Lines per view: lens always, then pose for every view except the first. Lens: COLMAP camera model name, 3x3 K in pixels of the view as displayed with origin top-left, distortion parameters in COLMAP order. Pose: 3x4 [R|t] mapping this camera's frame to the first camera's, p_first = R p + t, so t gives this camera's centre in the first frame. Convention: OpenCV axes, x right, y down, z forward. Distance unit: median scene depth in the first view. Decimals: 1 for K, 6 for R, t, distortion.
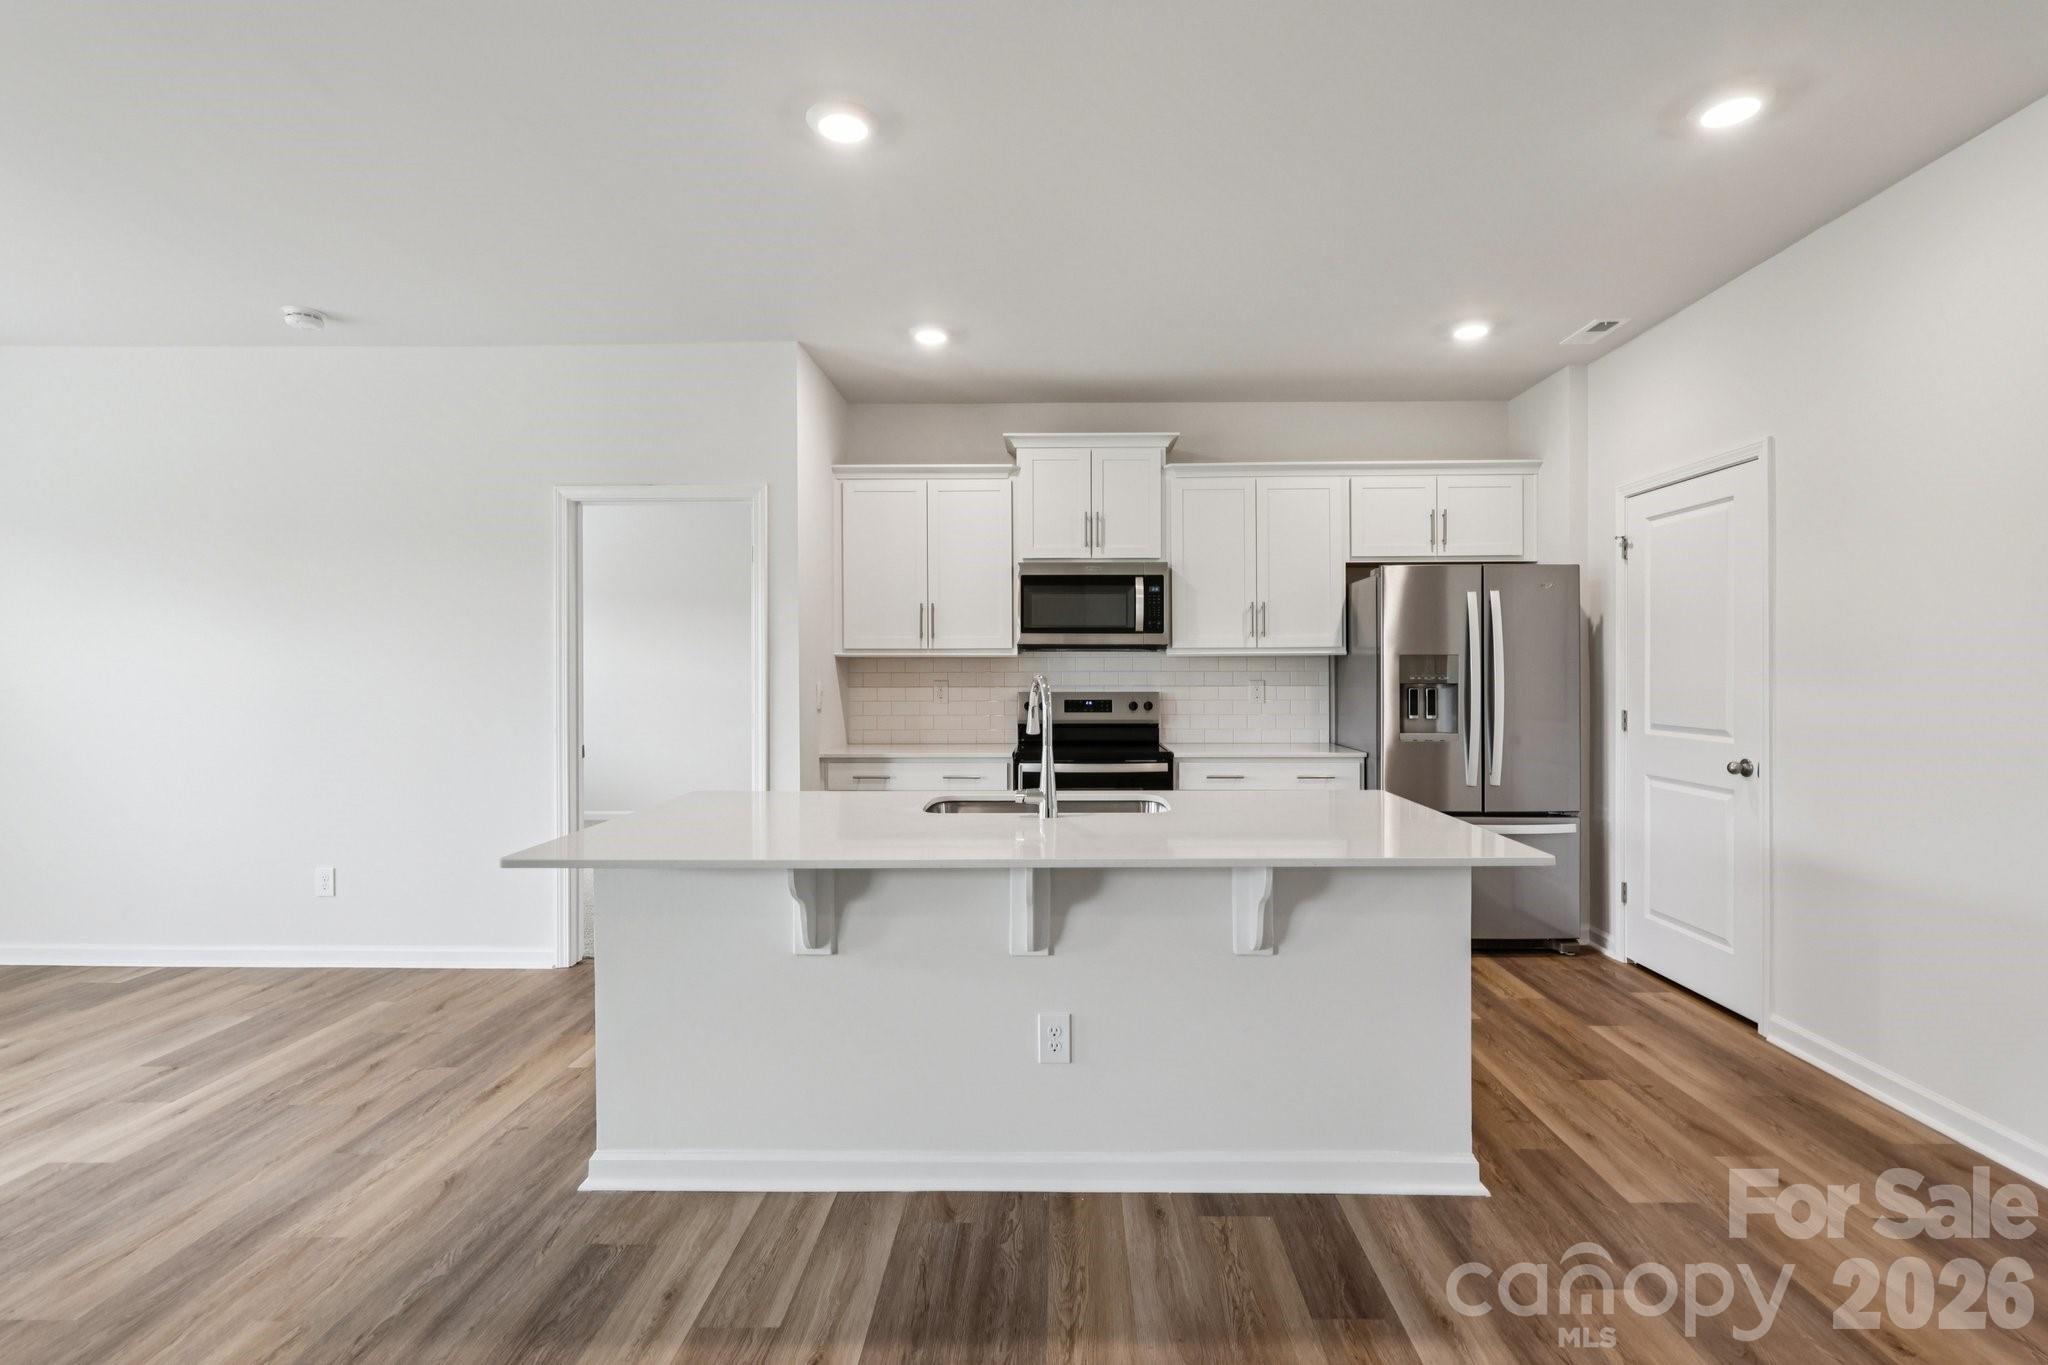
lens RADIAL K [[956.6, 0, 1069.9], [0, 956.6, 672.8], [0, 0, 1]] dist [0.008462, -0.000705]
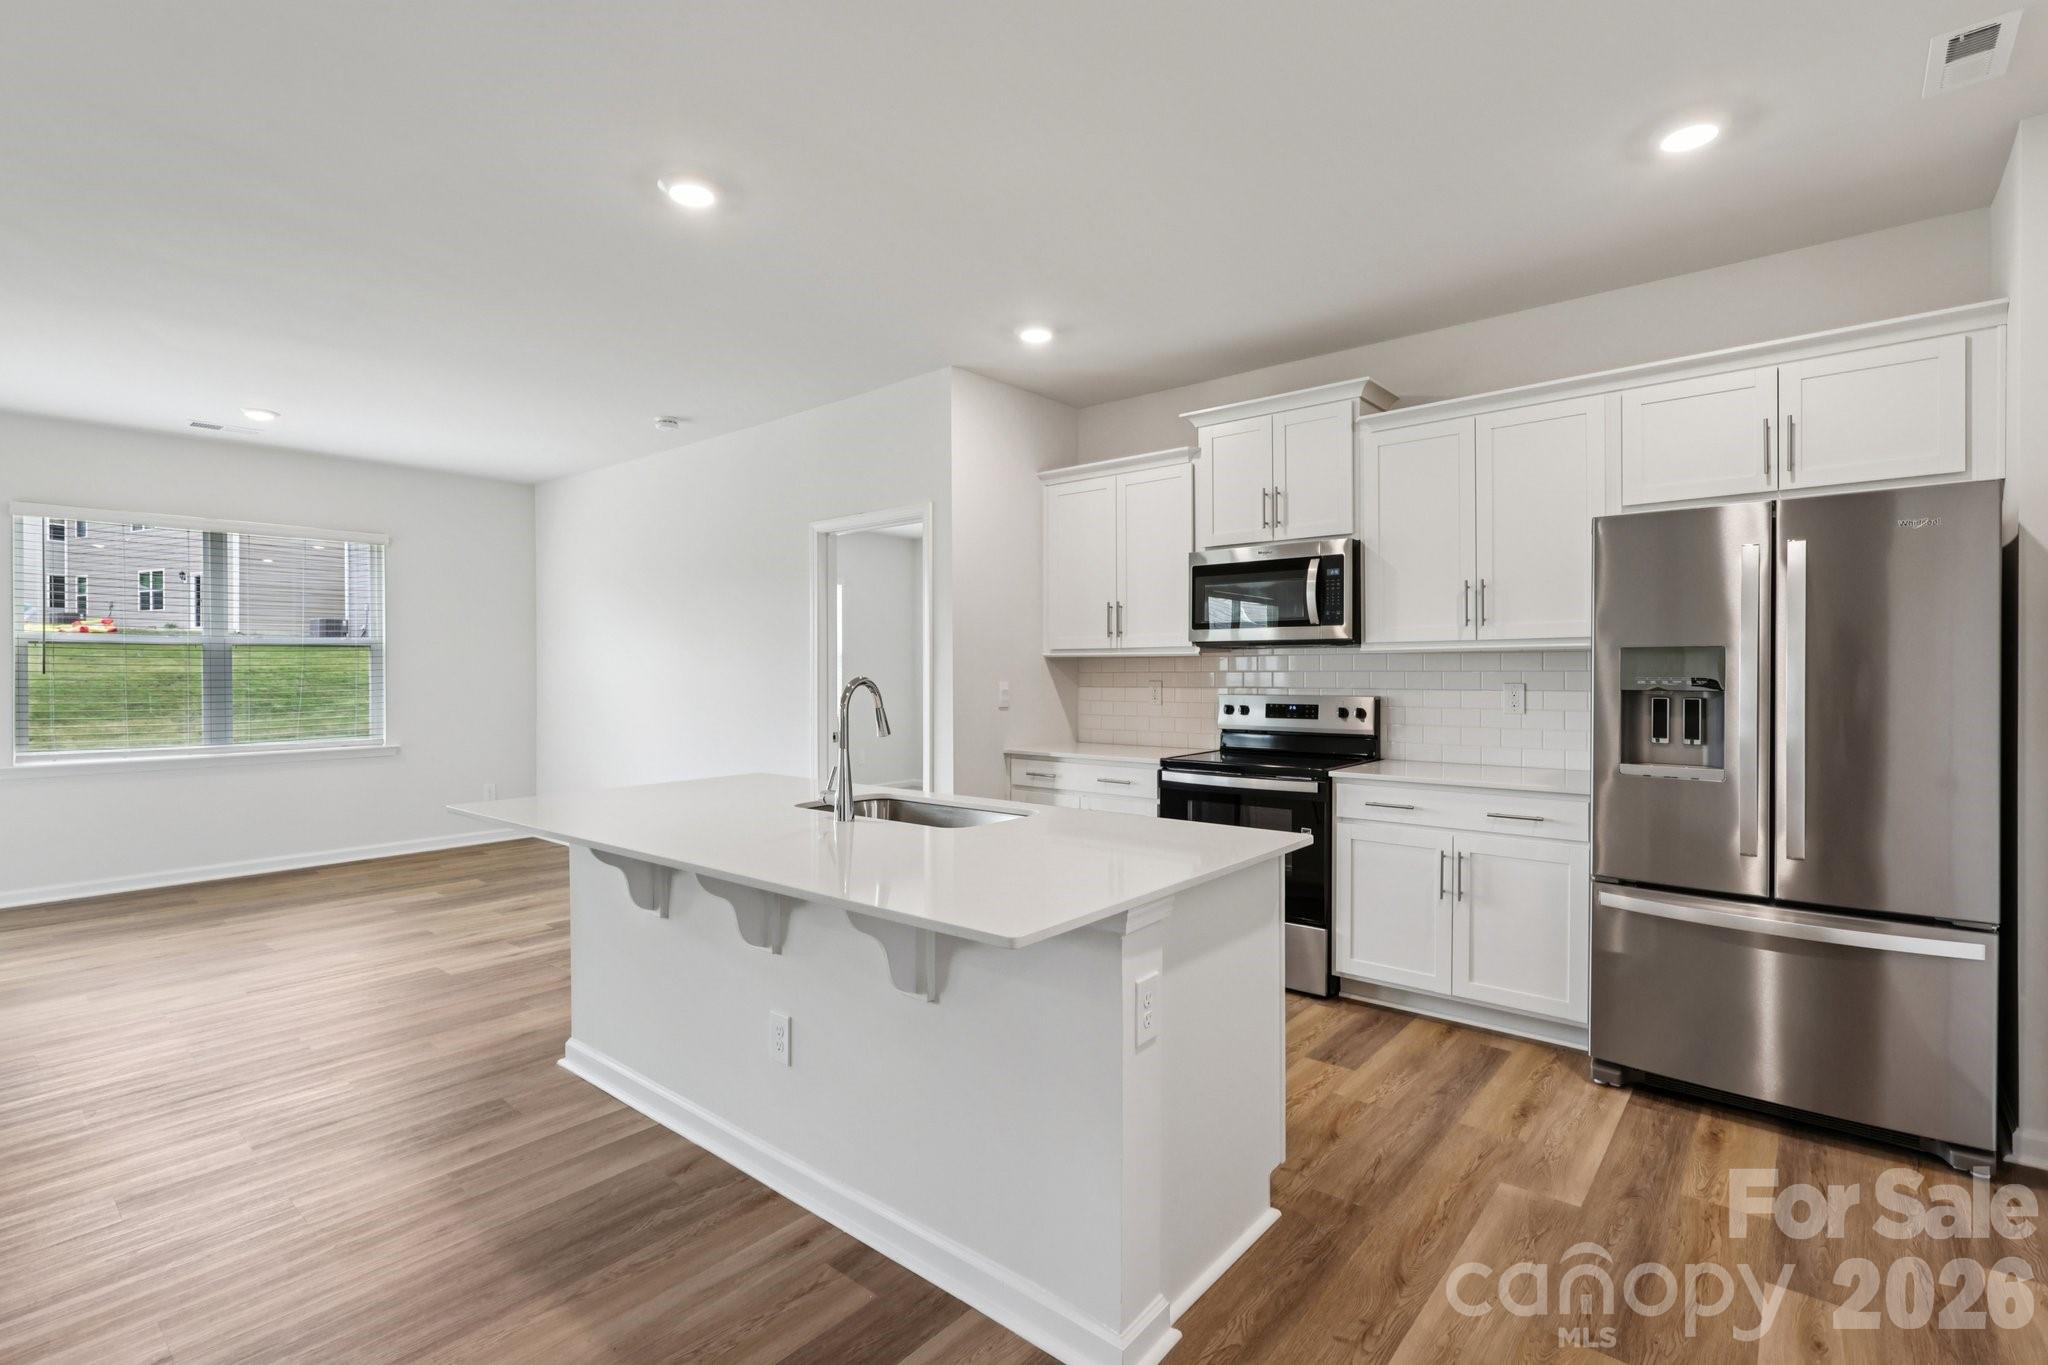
lens RADIAL K [[956.6, 0, 1030.2], [0, 956.6, 673.7], [0, 0, 1]] dist [0.008462, -0.000705]
pose [[0.772572, 0.001797, -0.634924, 0.405737], [0.000504, 0.999994, 0.003443, -0.002386], [0.634927, -0.002980, 0.772567, 0.190617]]
